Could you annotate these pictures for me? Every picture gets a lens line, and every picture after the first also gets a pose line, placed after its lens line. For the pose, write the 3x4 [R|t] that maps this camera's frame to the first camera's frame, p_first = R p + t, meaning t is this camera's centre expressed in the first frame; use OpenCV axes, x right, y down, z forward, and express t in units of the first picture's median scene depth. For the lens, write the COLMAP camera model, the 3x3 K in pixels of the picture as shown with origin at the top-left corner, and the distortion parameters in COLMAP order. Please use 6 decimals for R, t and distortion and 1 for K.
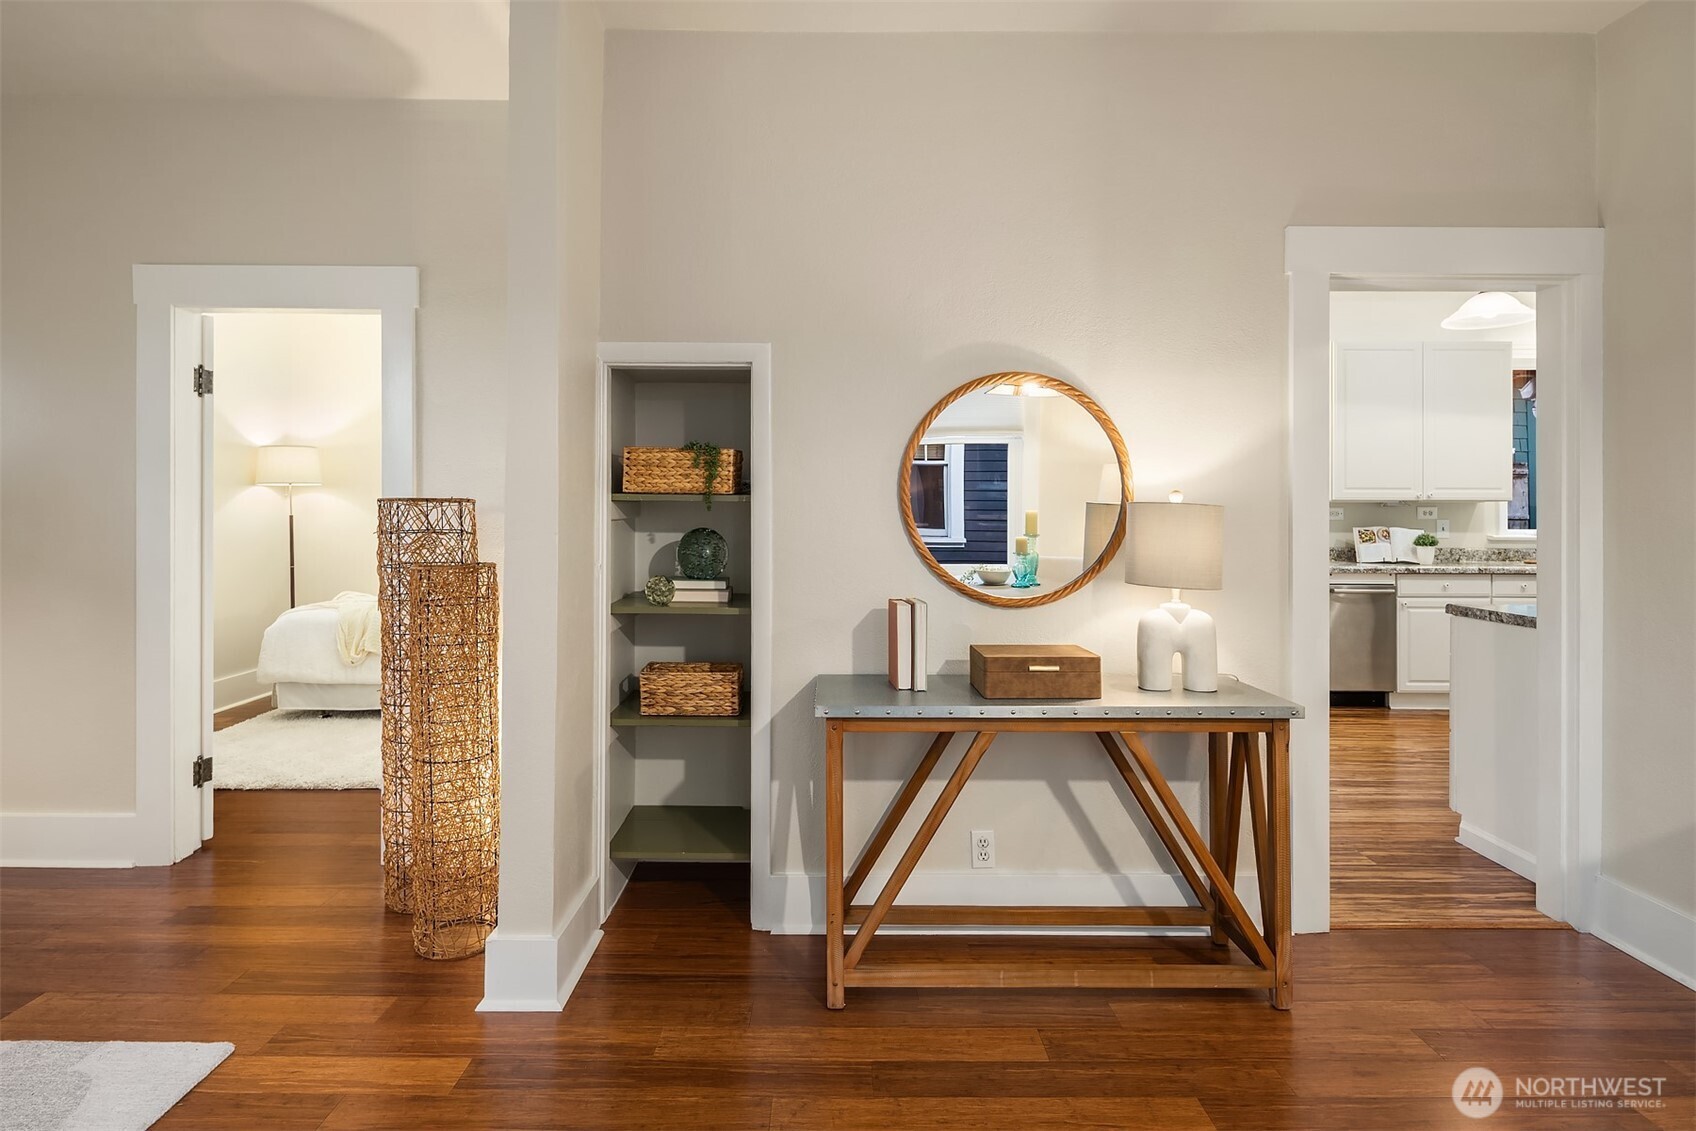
lens RADIAL K [[853.1, 0, 847.7], [0, 853.1, 507.4], [0, 0, 1]] dist [-0.000446, 0.000502]
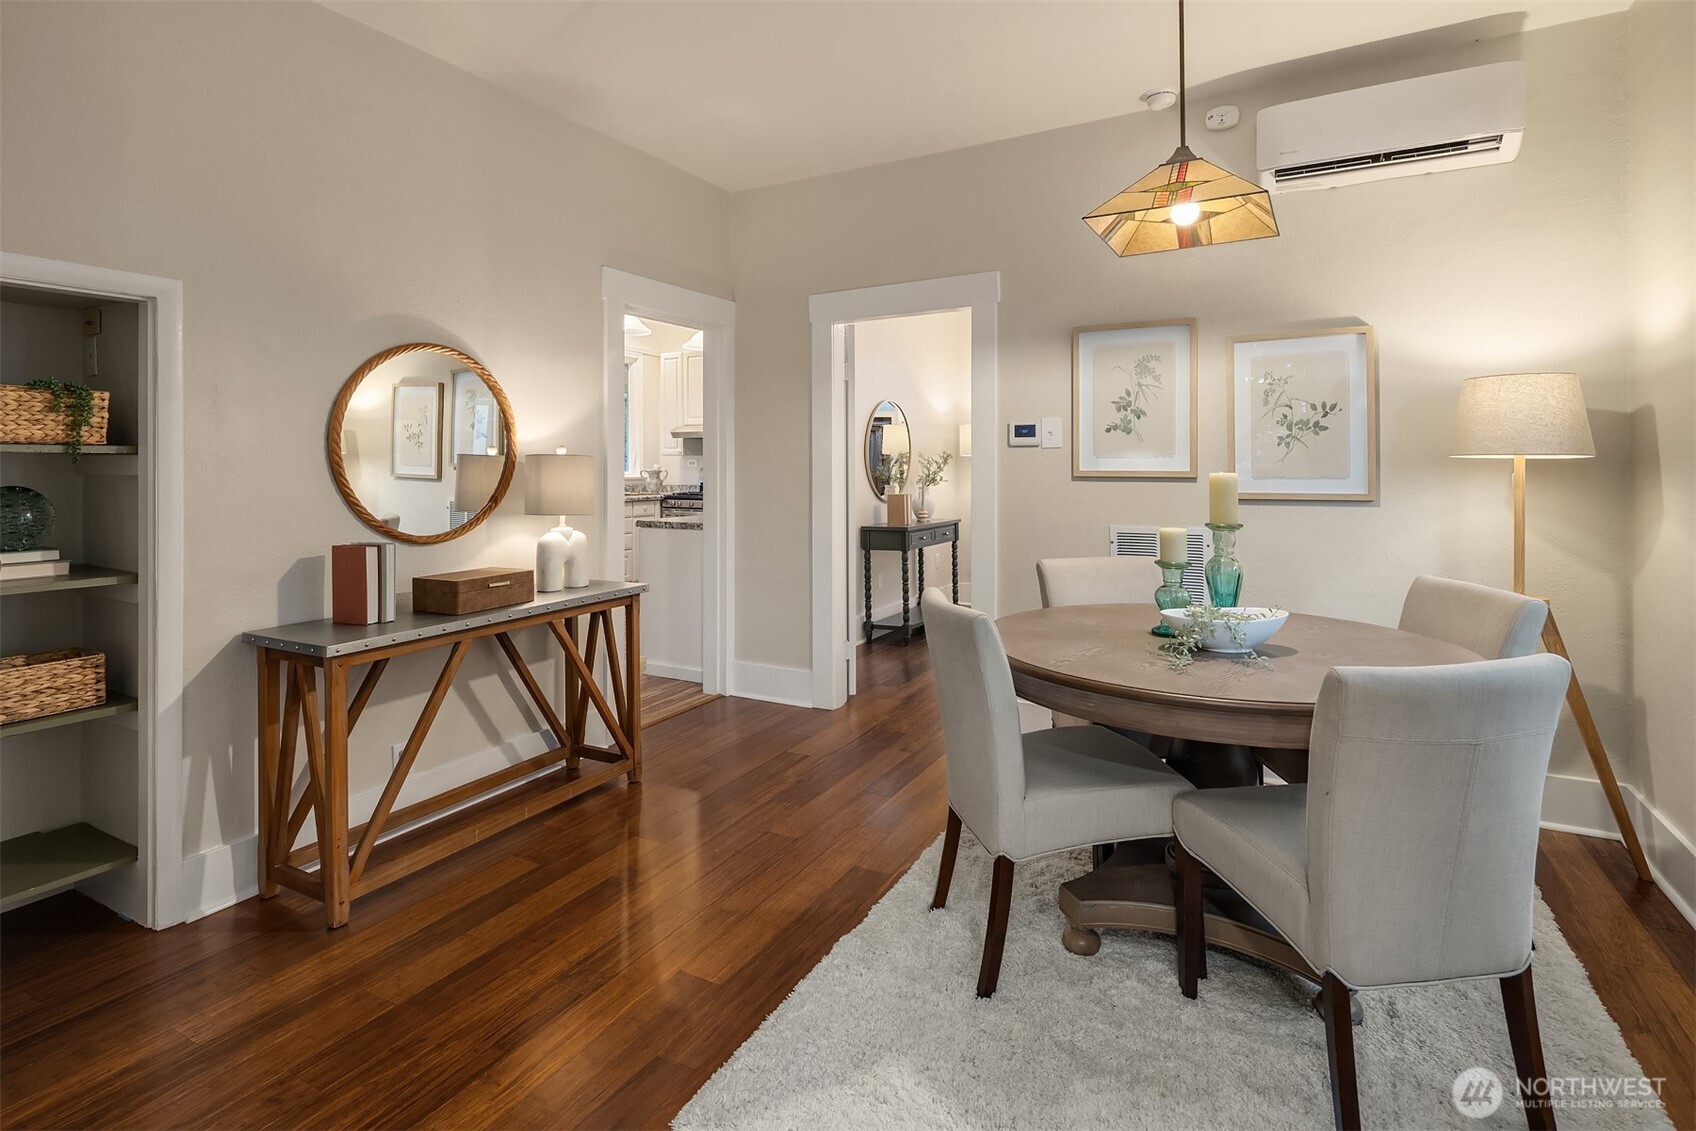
lens RADIAL K [[825.1, 0, 841.7], [0, 825.1, 457.0], [0, 0, 1]] dist [0.000877, 0.000201]
pose [[0.491789, -0.003640, 0.870707, -0.518852], [0.001144, 0.999993, 0.003535, -0.005421], [-0.870714, -0.000743, 0.491790, -0.052661]]
